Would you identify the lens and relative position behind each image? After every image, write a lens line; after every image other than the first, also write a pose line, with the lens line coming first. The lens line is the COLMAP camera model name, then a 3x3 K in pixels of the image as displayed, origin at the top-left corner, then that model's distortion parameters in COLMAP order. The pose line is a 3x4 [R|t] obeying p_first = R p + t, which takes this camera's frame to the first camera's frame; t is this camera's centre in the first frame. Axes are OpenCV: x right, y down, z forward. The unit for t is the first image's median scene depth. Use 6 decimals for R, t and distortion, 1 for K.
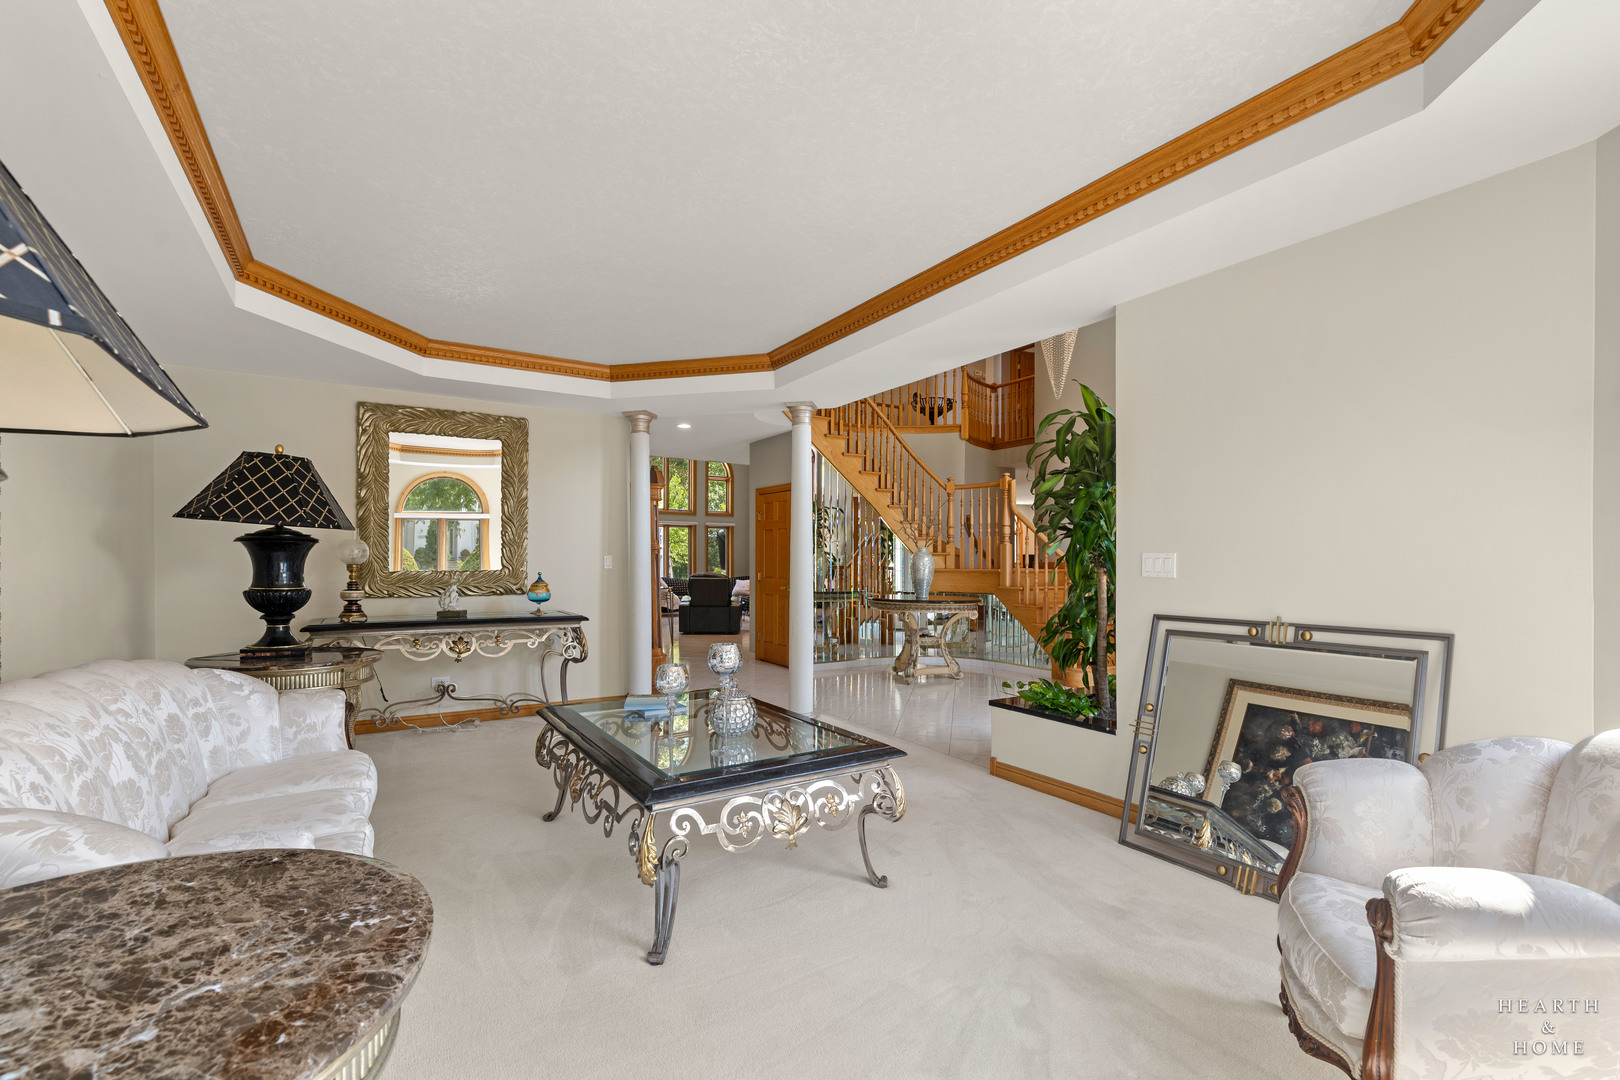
lens RADIAL K [[696.0, 0, 801.7], [0, 696.0, 568.1], [0, 0, 1]] dist [0.000053, -0.000259]
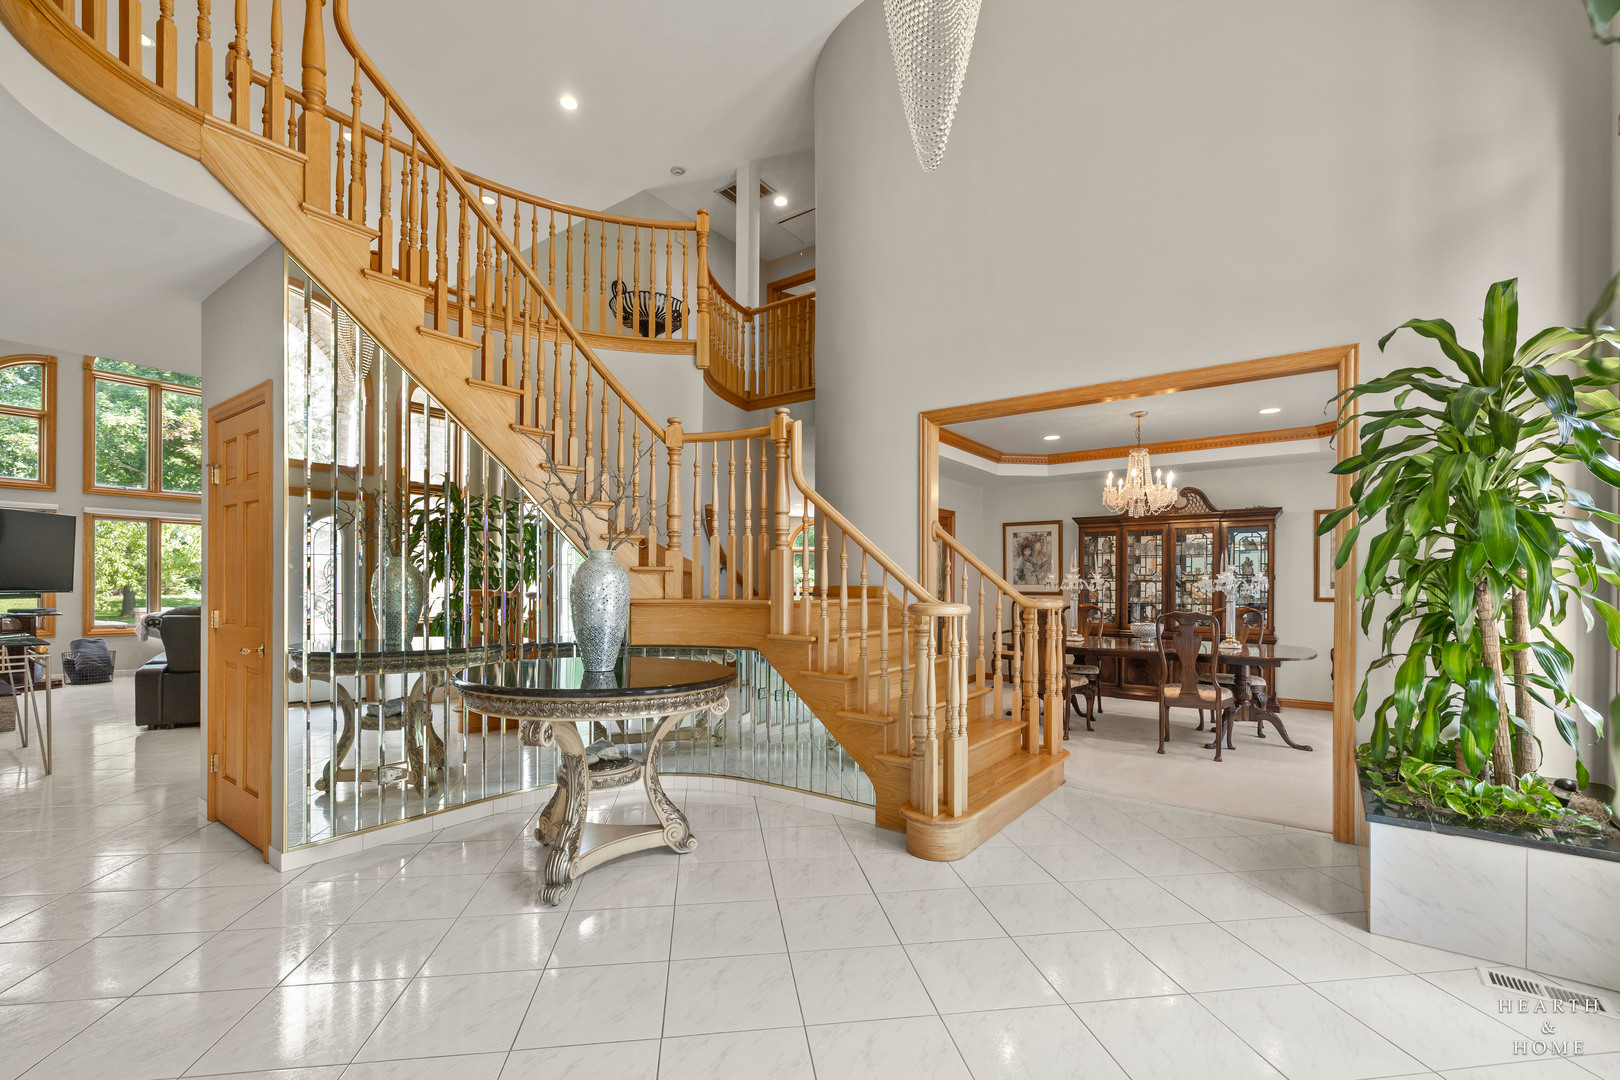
lens RADIAL K [[696.0, 0, 801.7], [0, 696.0, 568.1], [0, 0, 1]] dist [0.000053, -0.000259]
pose [[0.932819, 0.010120, 0.360204, 0.118413], [0.003324, 0.999321, -0.036685, -0.002763], [-0.360331, 0.035417, 0.932152, 0.496585]]
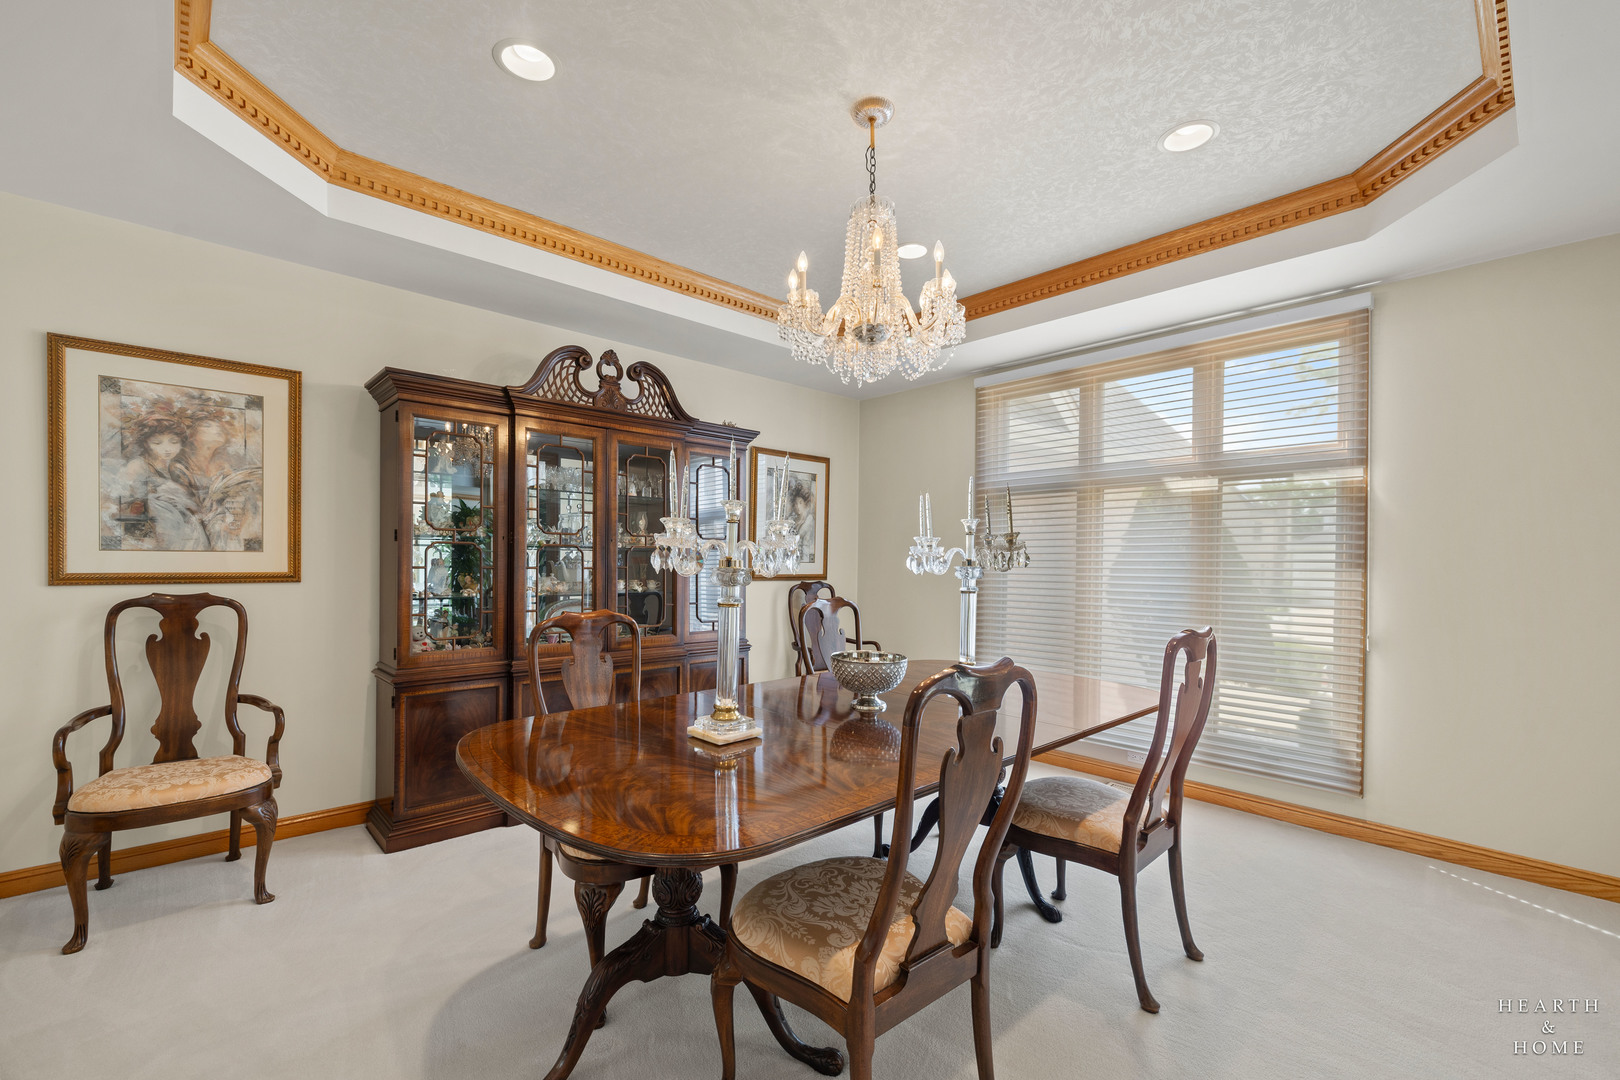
lens RADIAL K [[696.0, 0, 801.7], [0, 696.0, 568.1], [0, 0, 1]] dist [0.000053, -0.000259]
pose [[-0.182845, -0.007493, 0.983113, 0.233615], [-0.000202, 0.999971, 0.007584, -0.005385], [-0.983142, 0.001188, -0.182841, 0.721736]]
